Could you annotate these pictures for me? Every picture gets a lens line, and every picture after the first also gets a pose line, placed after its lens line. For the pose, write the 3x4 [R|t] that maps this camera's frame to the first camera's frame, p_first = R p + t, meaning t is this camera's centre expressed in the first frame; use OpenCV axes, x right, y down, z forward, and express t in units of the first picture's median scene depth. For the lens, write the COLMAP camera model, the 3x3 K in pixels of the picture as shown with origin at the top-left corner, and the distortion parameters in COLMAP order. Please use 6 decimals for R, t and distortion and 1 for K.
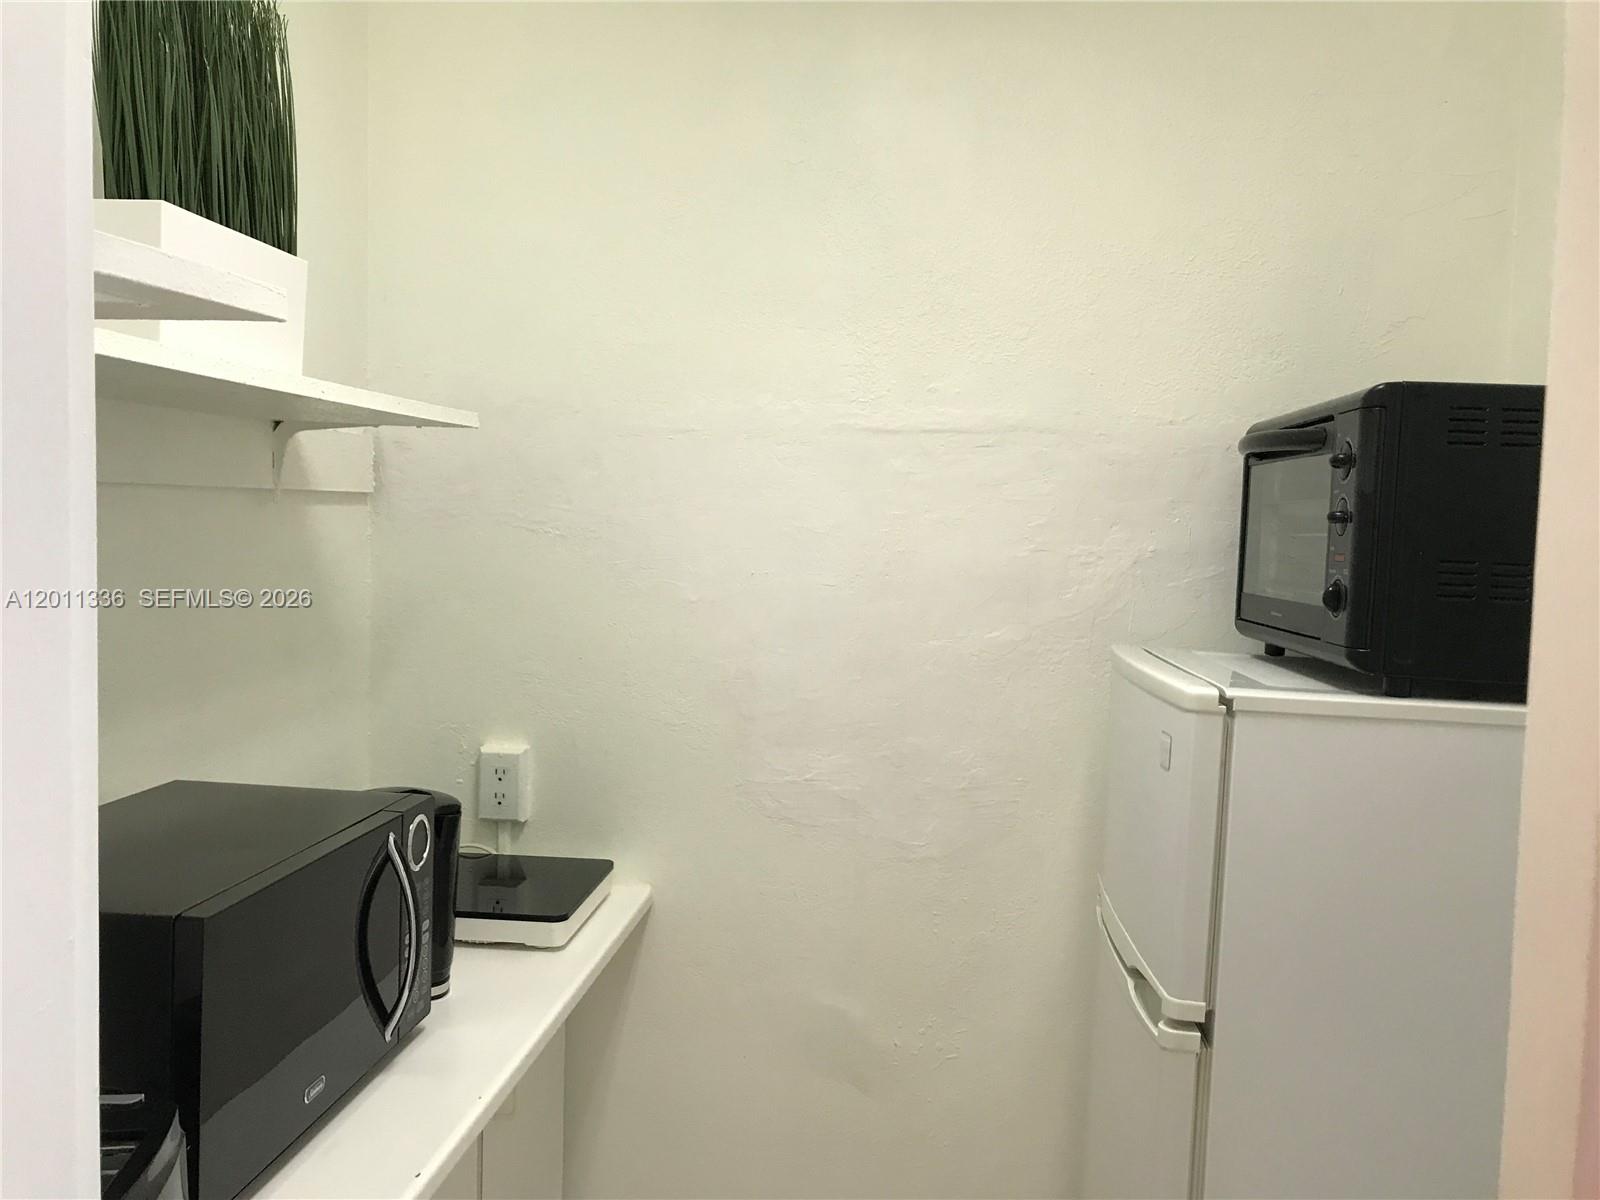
lens RADIAL K [[1311.3, 0, 806.9], [0, 1311.3, 582.2], [0, 0, 1]] dist [0.038100, -0.058068]
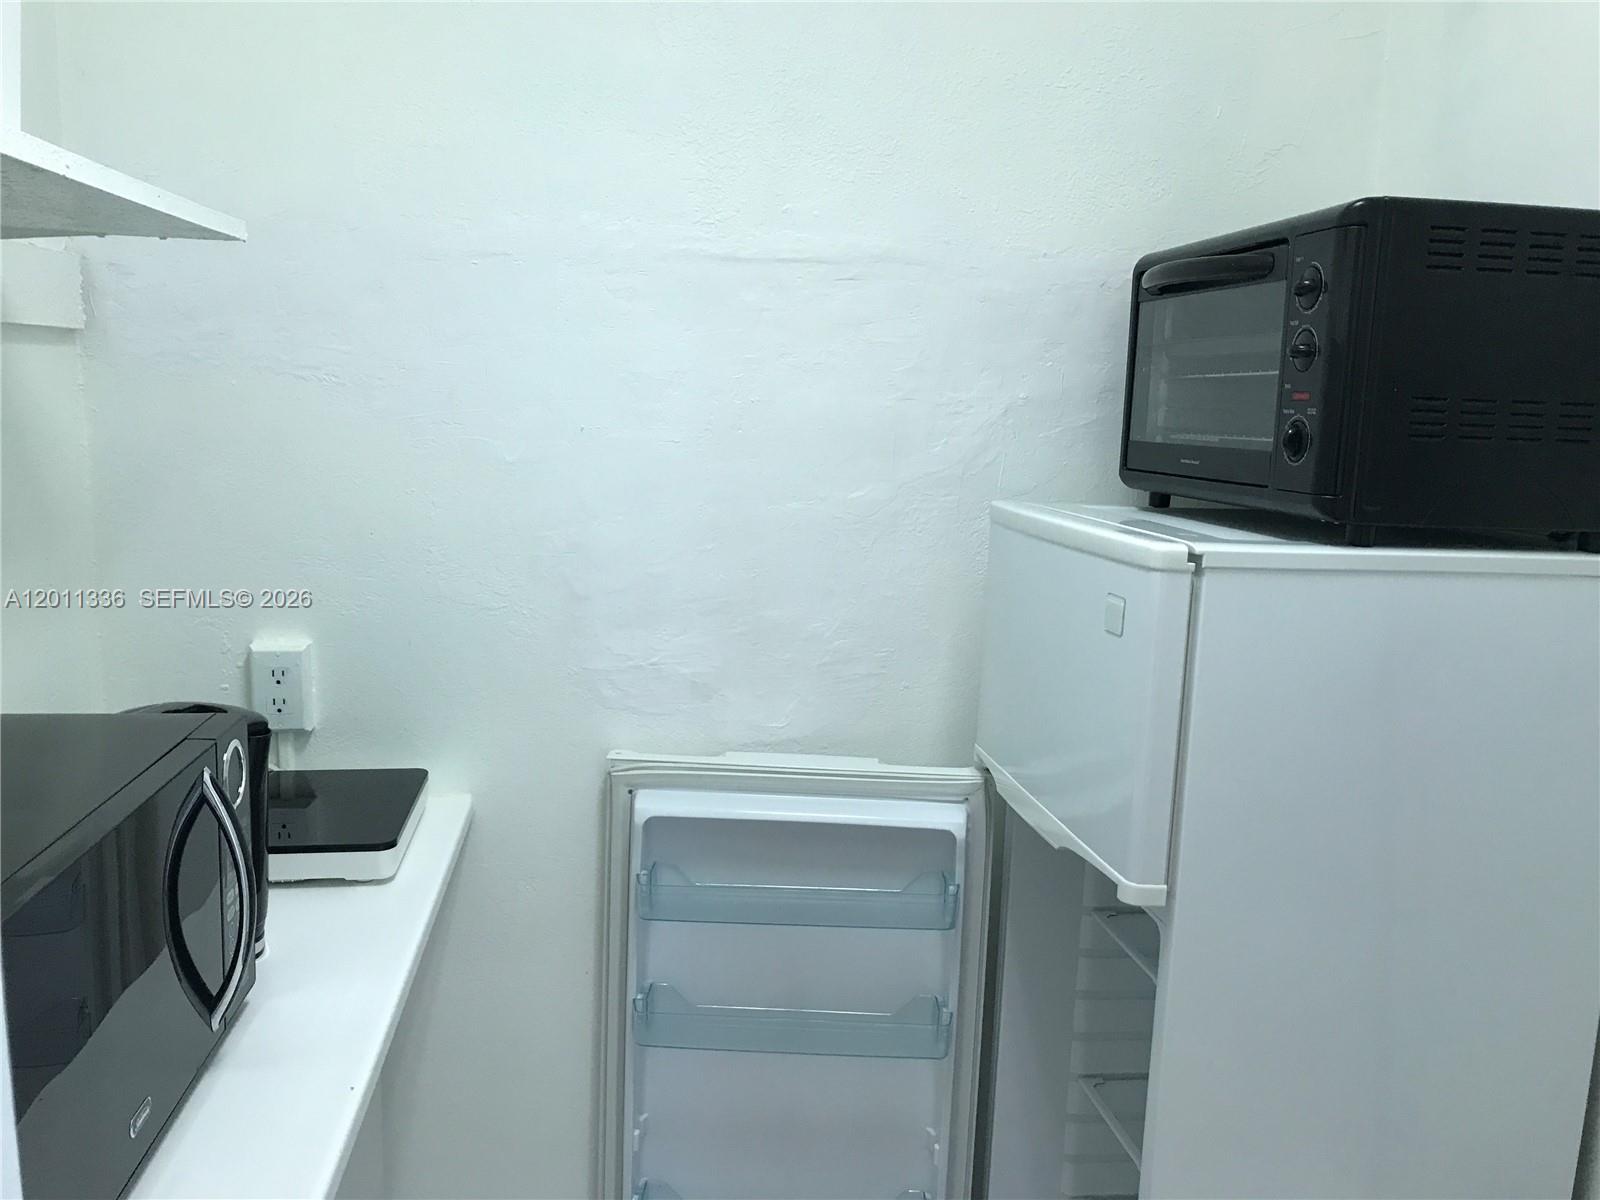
lens RADIAL K [[1311.3, 0, 808.4], [0, 1311.3, 585.9], [0, 0, 1]] dist [0.038100, -0.058068]
pose [[0.972833, -0.039352, 0.228138, -0.107037], [0.015134, 0.994149, 0.106949, 0.007039], [-0.231012, -0.100591, 0.967737, 0.142855]]
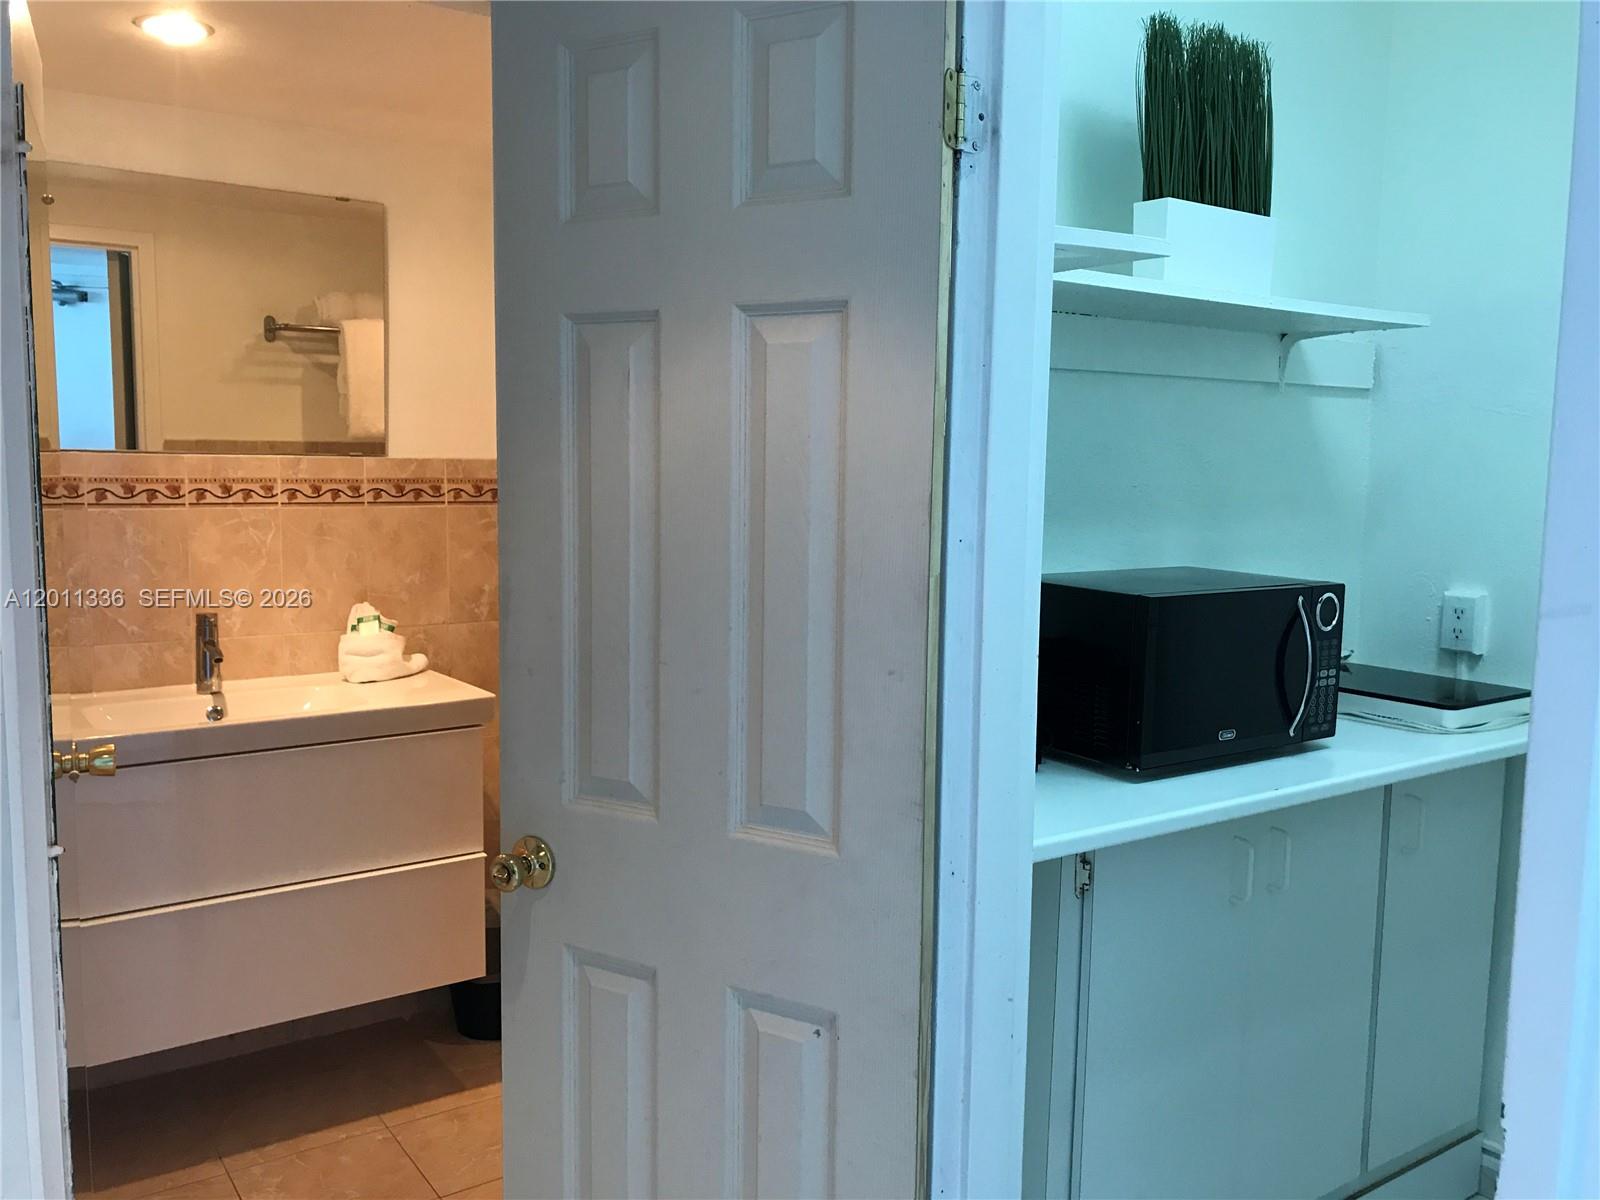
lens RADIAL K [[1311.3, 0, 798.2], [0, 1311.3, 592.5], [0, 0, 1]] dist [0.038100, -0.058068]
pose [[0.653783, 0.066854, -0.753723, 0.323802], [-0.037771, 0.997731, 0.055735, 0.090557], [0.755739, -0.007969, 0.654825, -0.304510]]
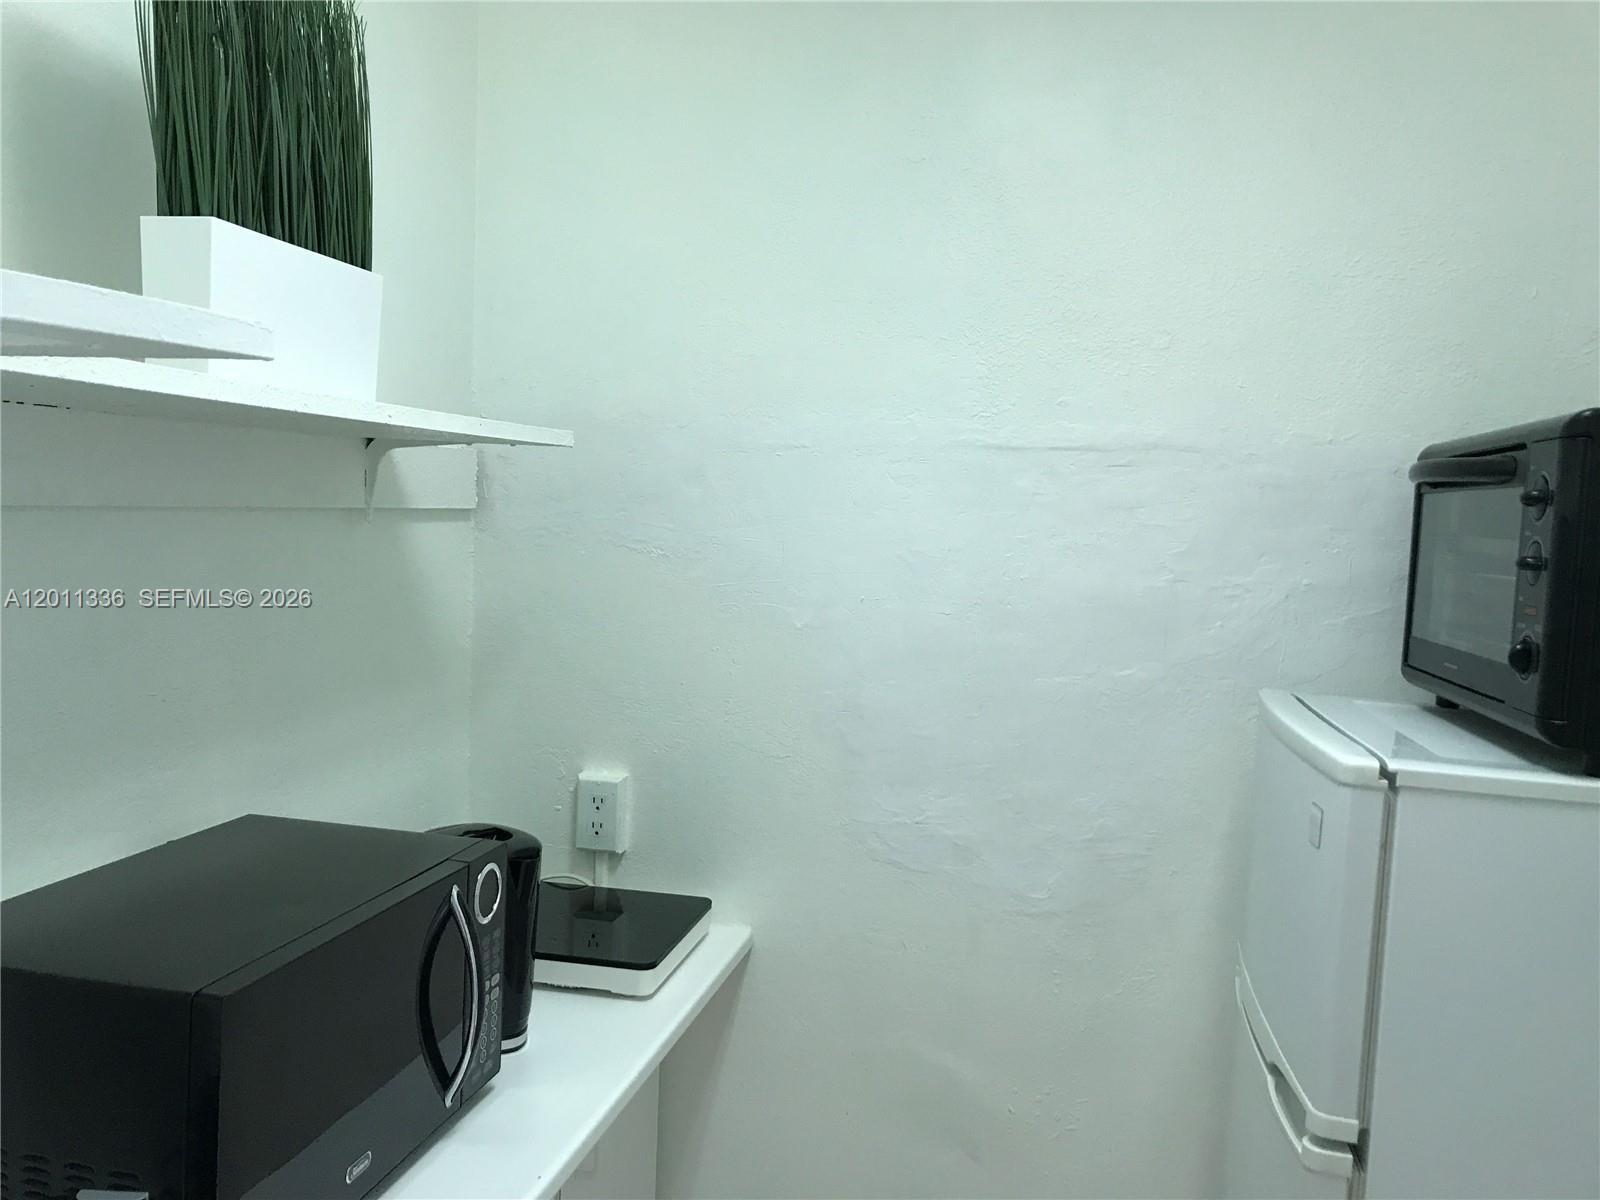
lens RADIAL K [[1311.3, 0, 802.0], [0, 1311.3, 580.8], [0, 0, 1]] dist [0.038100, -0.058068]
pose [[0.993143, 0.017659, -0.115563, 0.025458], [-0.017218, 0.999840, 0.004812, -0.026188], [0.115630, -0.002789, 0.993288, 0.071910]]
